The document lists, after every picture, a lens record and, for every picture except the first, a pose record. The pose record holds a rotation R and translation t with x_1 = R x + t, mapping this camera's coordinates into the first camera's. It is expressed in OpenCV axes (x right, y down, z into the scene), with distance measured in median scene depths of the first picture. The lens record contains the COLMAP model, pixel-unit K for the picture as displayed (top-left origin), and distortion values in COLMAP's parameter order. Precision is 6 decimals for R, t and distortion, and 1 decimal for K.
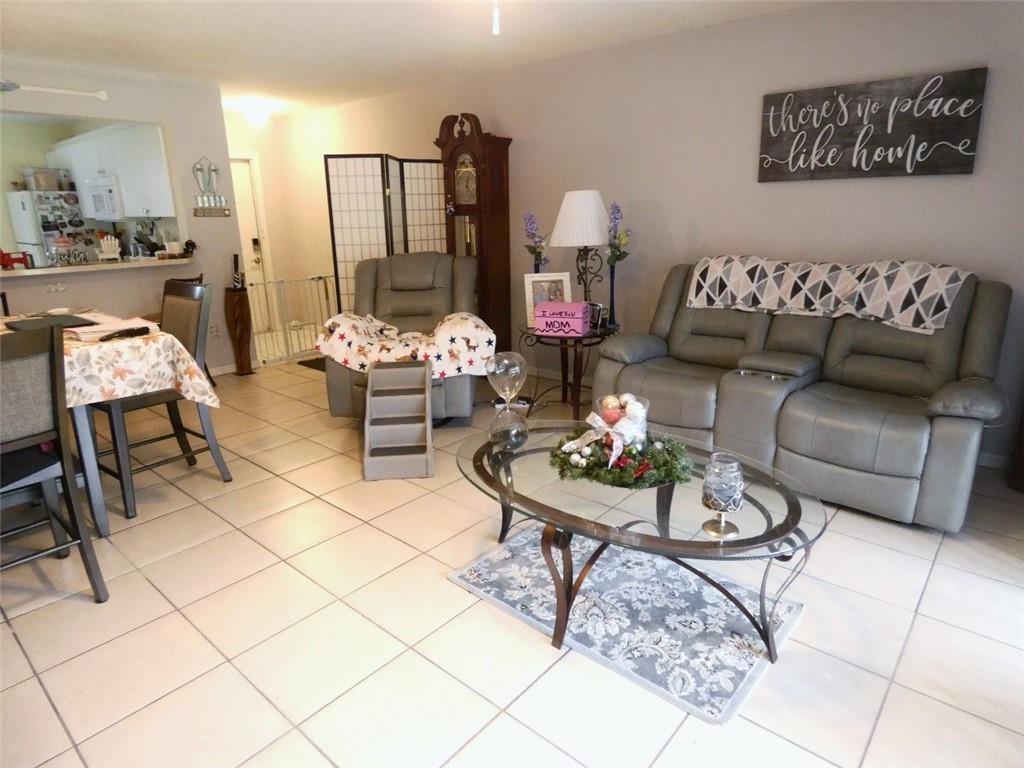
lens RADIAL K [[609.7, 0, 522.7], [0, 609.7, 377.3], [0, 0, 1]] dist [-0.008809, 0.001434]
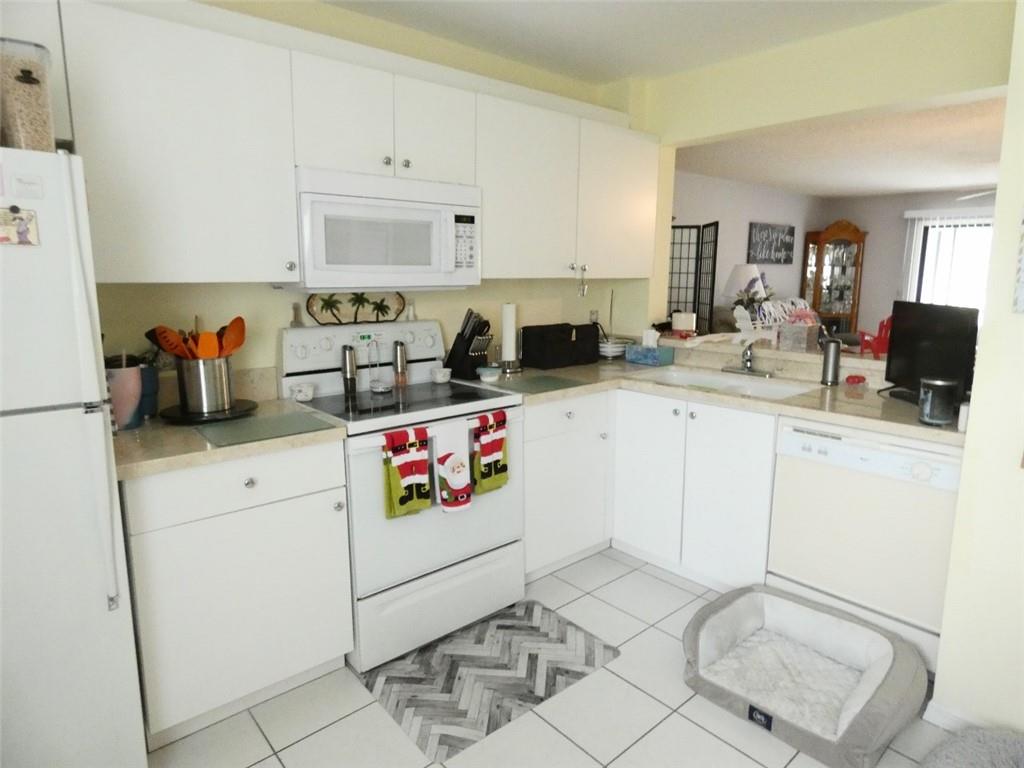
lens RADIAL K [[610.4, 0, 522.9], [0, 610.4, 373.7], [0, 0, 1]] dist [0.003062, -0.015392]
pose [[0.128601, -0.146301, 0.980846, -1.860264], [0.259818, 0.959481, 0.109049, -0.399637], [-0.957056, 0.240818, 0.161402, 1.534579]]
